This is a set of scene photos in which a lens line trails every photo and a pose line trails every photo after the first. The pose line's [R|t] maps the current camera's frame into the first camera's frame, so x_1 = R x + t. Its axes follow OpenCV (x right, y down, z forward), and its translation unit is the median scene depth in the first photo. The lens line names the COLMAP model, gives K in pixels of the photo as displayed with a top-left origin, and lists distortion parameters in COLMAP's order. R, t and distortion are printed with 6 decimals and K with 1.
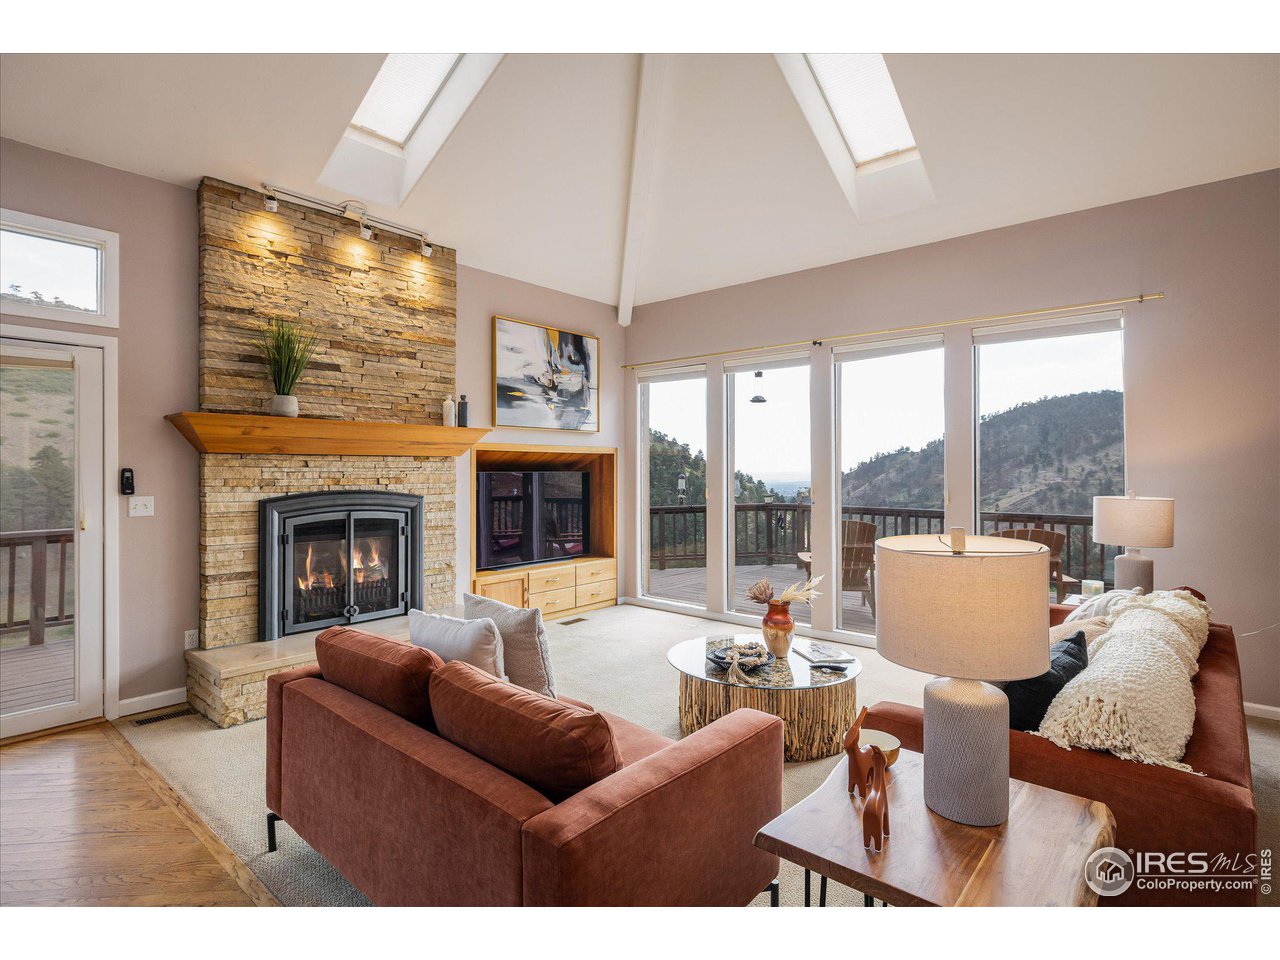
lens RADIAL K [[655.5, 0, 640.0], [0, 655.5, 480.0], [0, 0, 1]] dist [-0.000423, 0.000092]
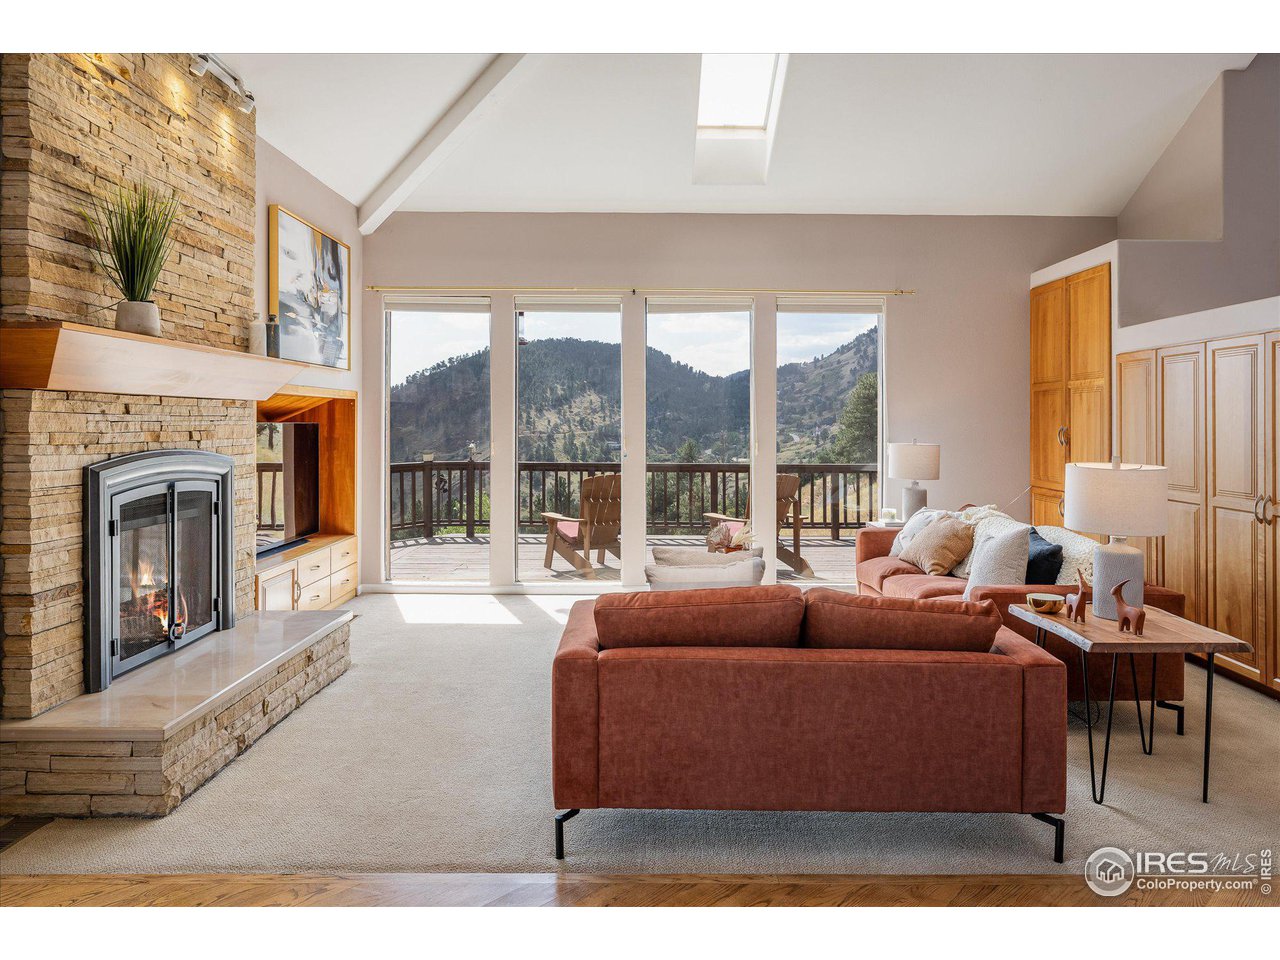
lens RADIAL K [[847.7, 0, 642.4], [0, 847.7, 441.5], [0, 0, 1]] dist [0.009109, 0.000975]
pose [[0.757893, -0.011935, 0.652269, -0.601005], [0.006748, 0.999923, 0.010456, 0.001790], [-0.652343, -0.003523, 0.757915, 0.038557]]
